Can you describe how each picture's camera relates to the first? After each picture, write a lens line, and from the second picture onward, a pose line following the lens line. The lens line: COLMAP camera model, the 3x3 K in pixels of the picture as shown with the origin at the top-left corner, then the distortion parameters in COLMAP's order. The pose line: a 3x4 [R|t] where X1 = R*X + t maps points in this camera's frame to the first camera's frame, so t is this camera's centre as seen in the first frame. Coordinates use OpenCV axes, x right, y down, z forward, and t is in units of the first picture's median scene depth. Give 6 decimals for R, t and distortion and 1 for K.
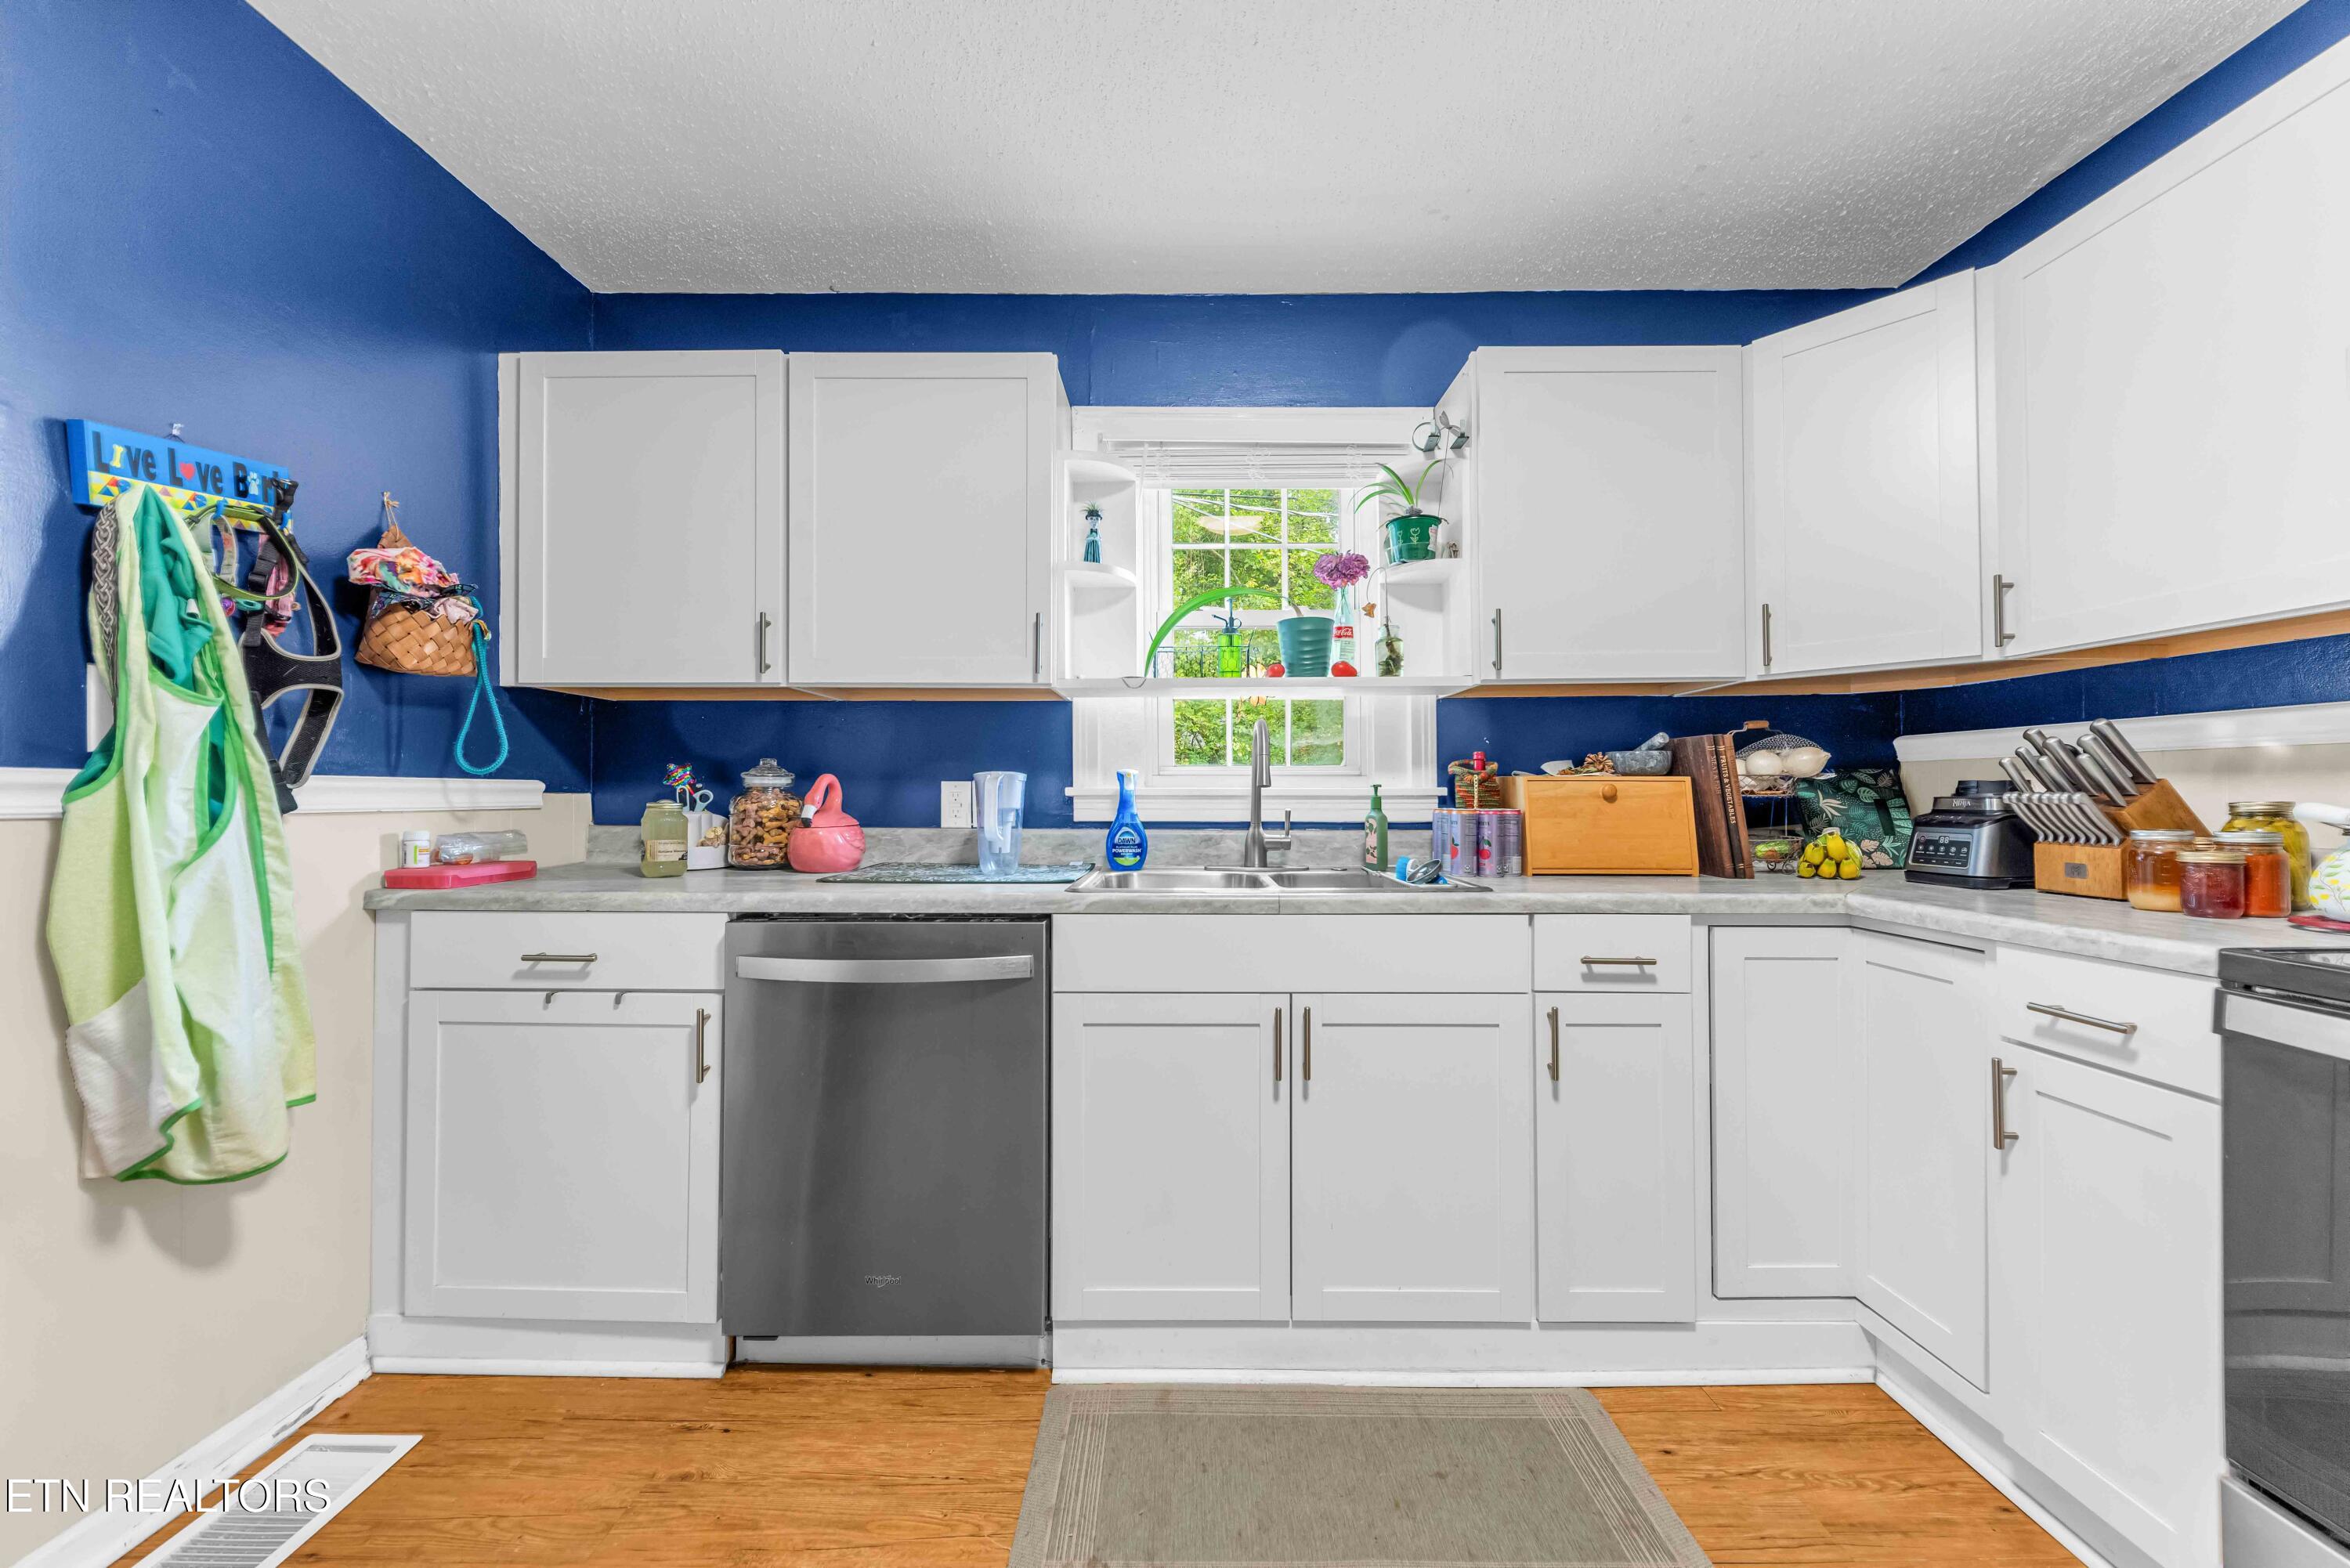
lens RADIAL K [[867.2, 0, 1188.3], [0, 867.2, 782.0], [0, 0, 1]] dist [0.007240, -0.004557]
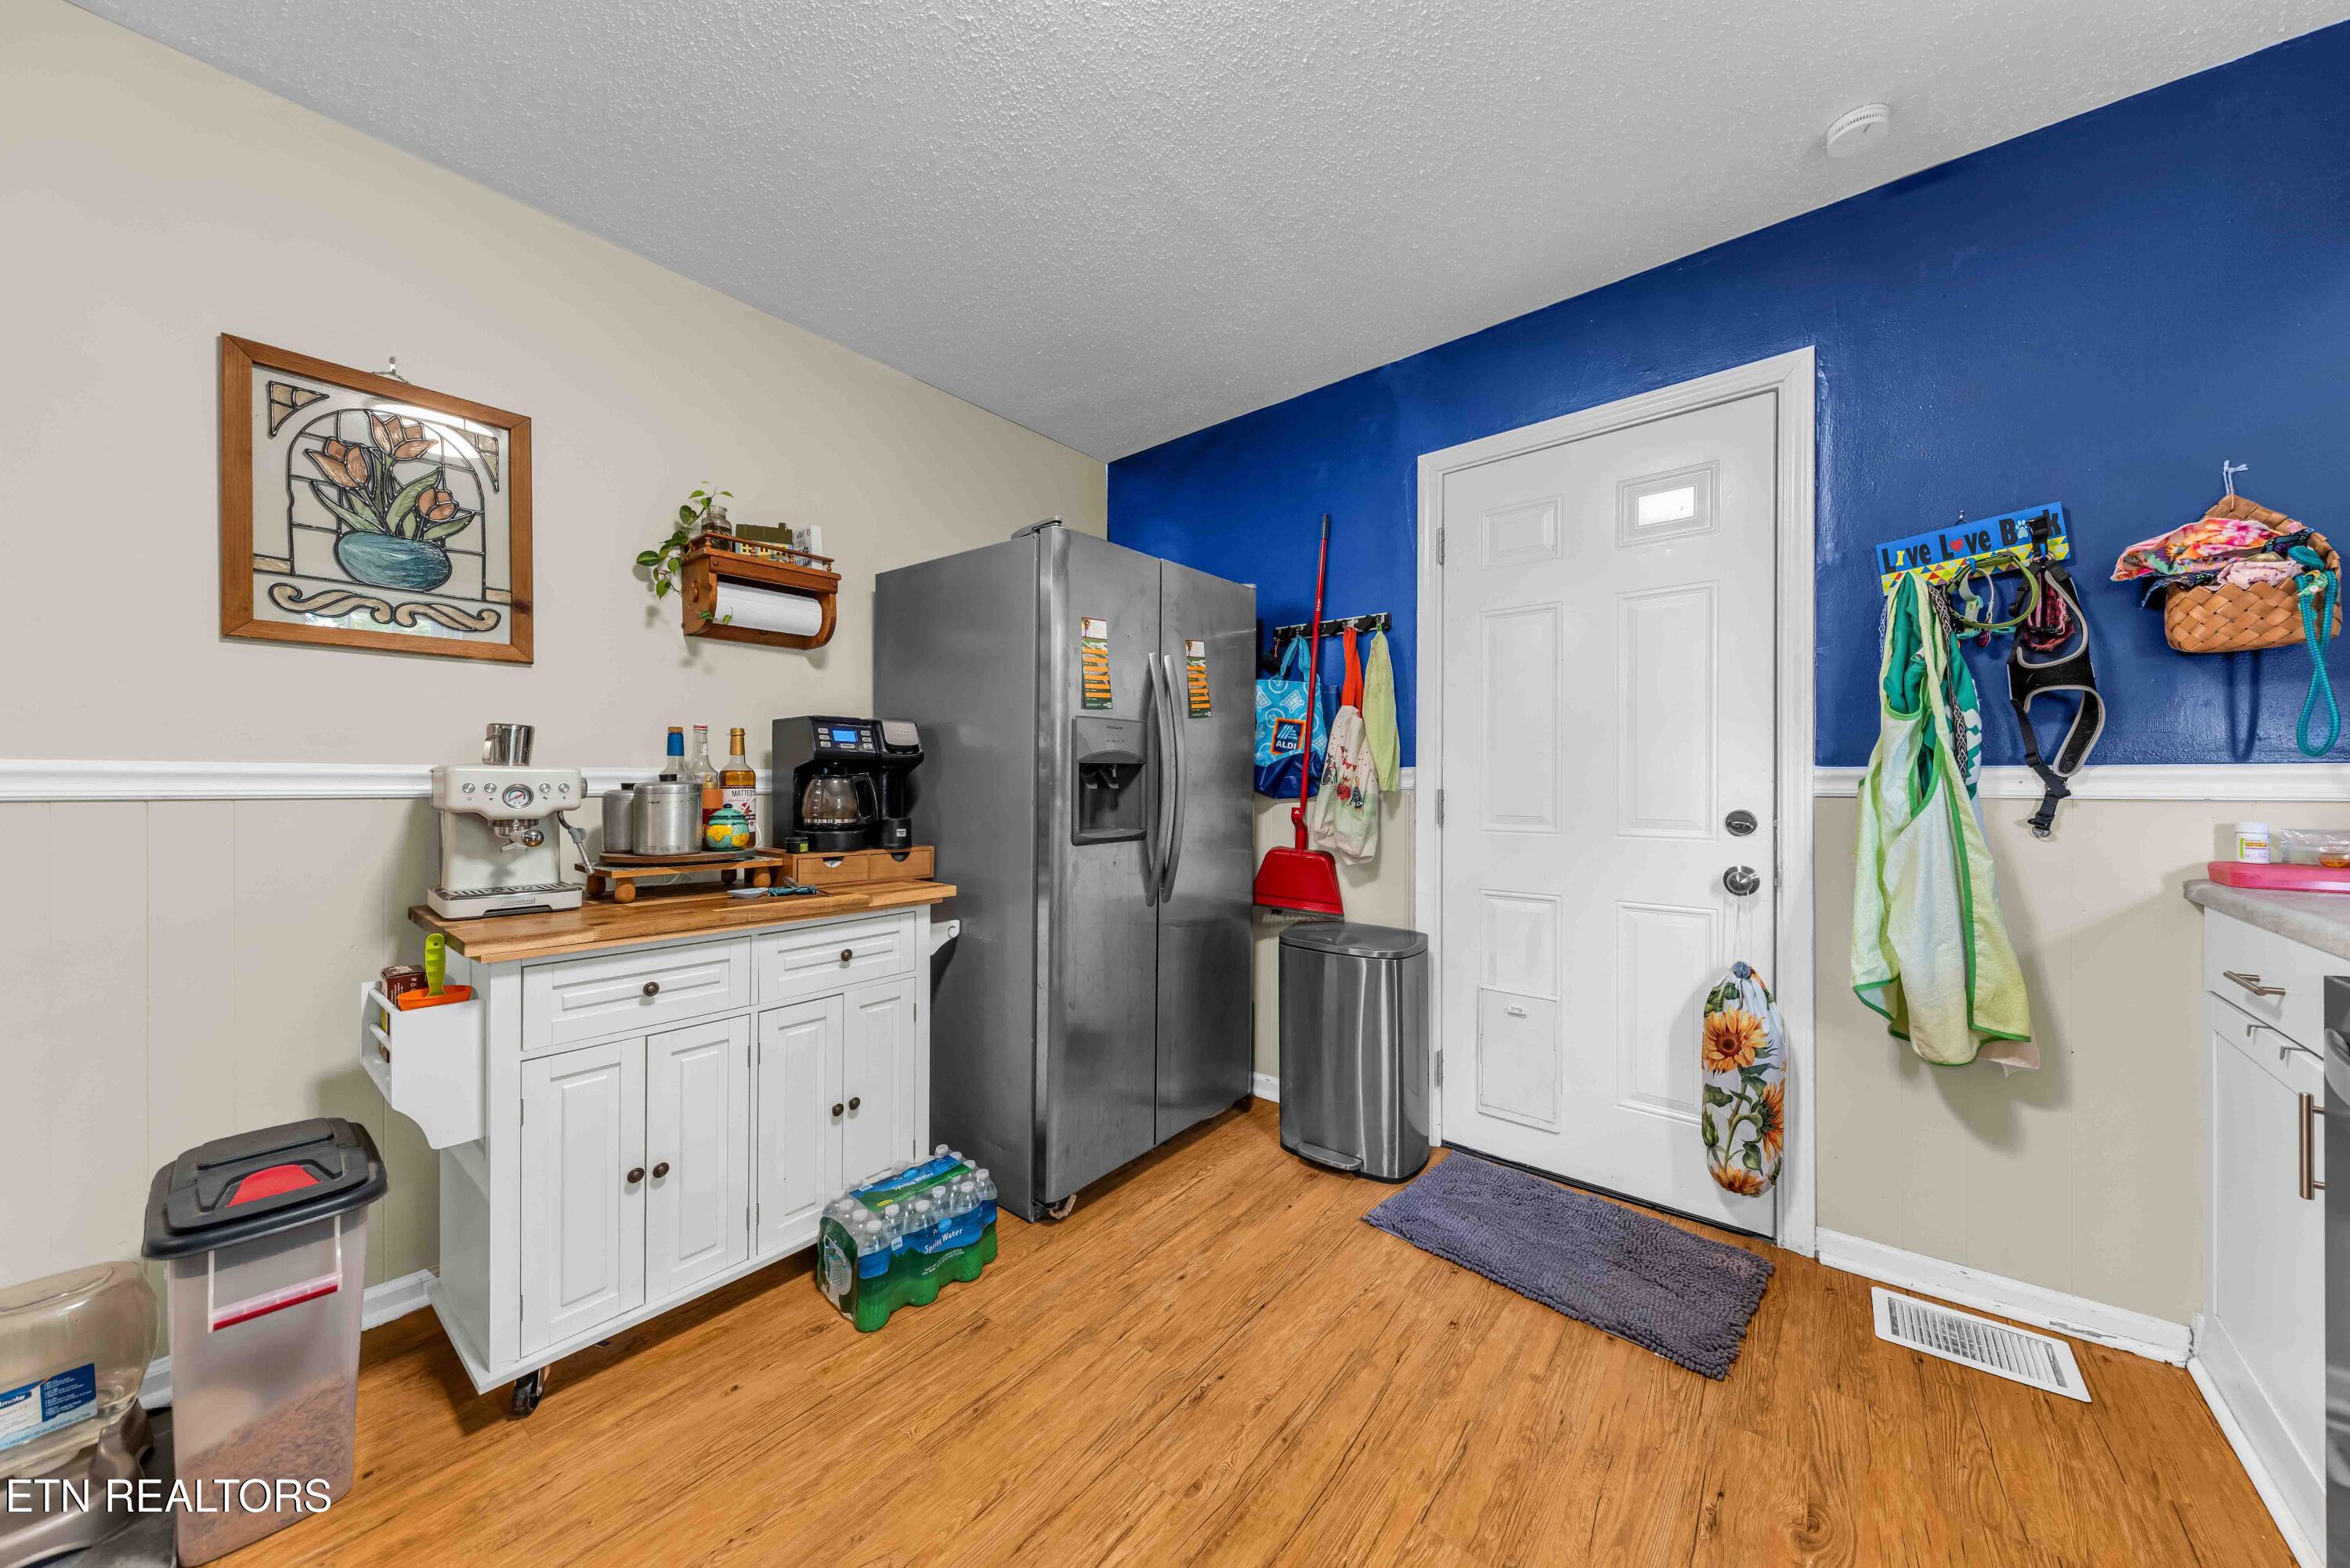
lens RADIAL K [[812.1, 0, 1178.8], [0, 812.1, 782.5], [0, 0, 1]] dist [0.001238, -0.000011]
pose [[-0.640140, 0.003414, -0.768251, 0.480659], [0.012486, 0.999904, -0.005960, 0.005313], [0.768157, -0.013408, -0.640122, 0.686967]]
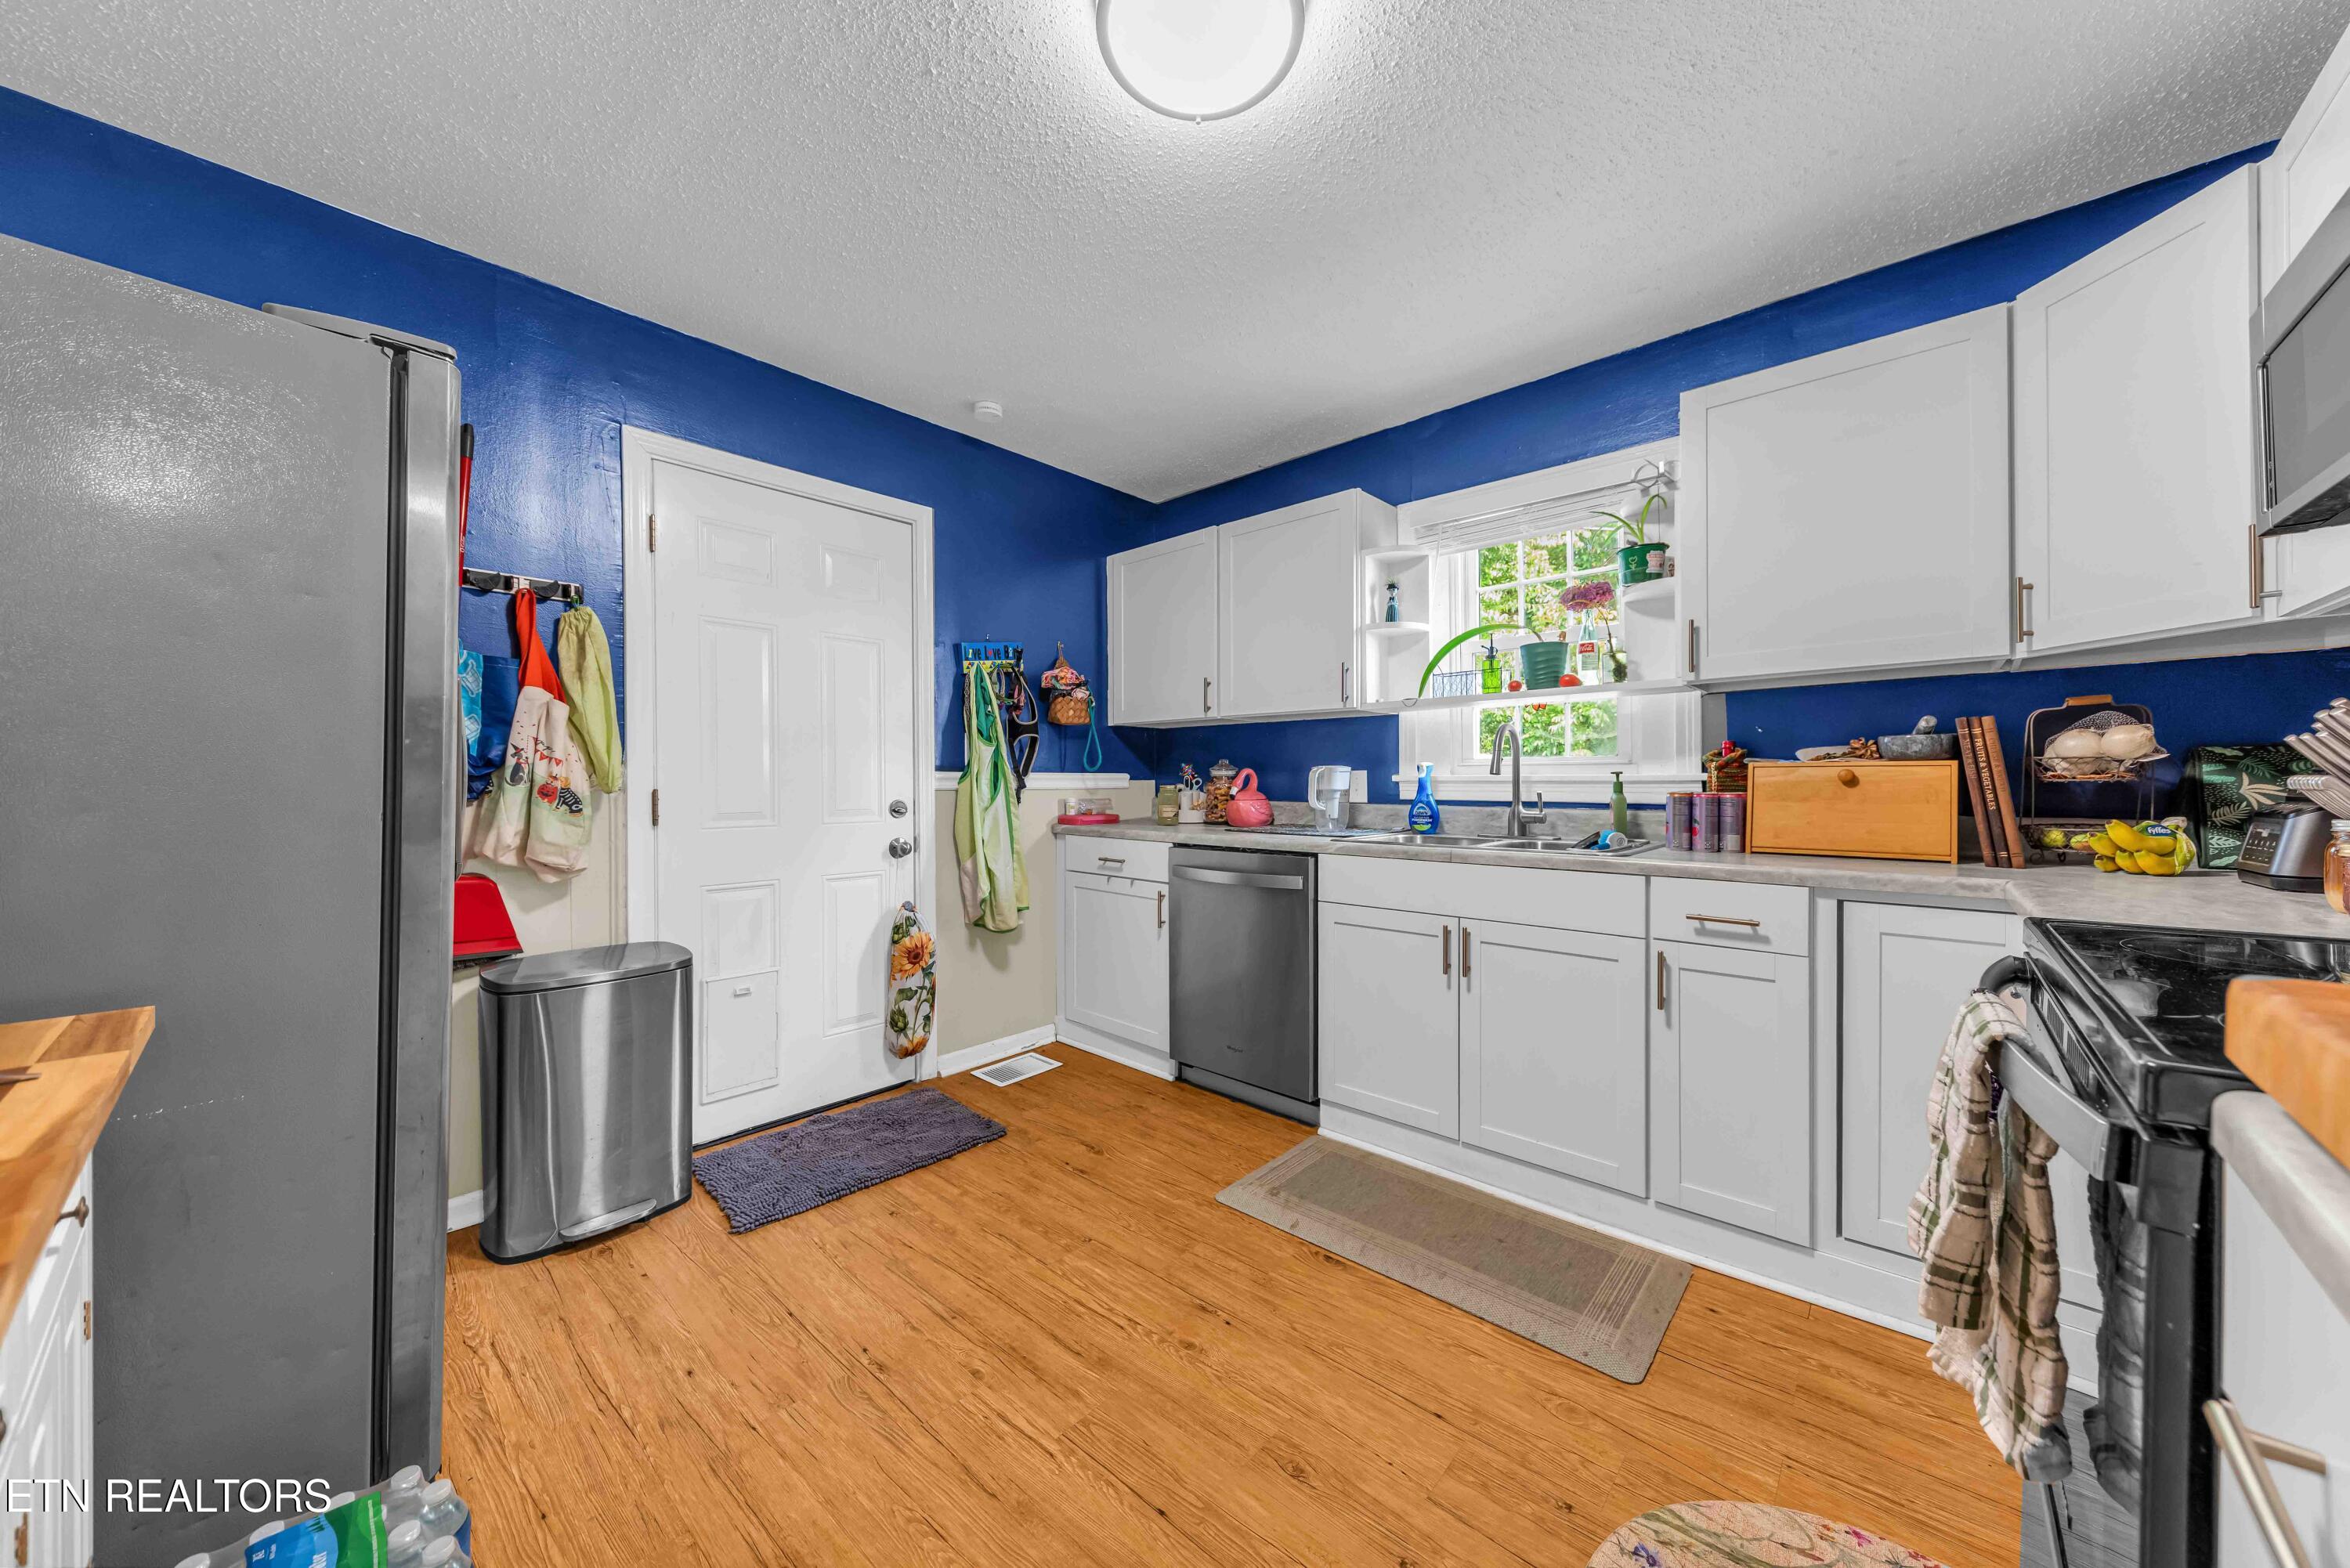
lens RADIAL K [[812.1, 0, 1178.8], [0, 812.1, 782.5], [0, 0, 1]] dist [0.001238, -0.000011]
pose [[0.740698, -0.000132, -0.671838, 0.663170], [0.011973, 0.999844, 0.013003, -0.004857], [0.671731, -0.017675, 0.740584, -0.306146]]
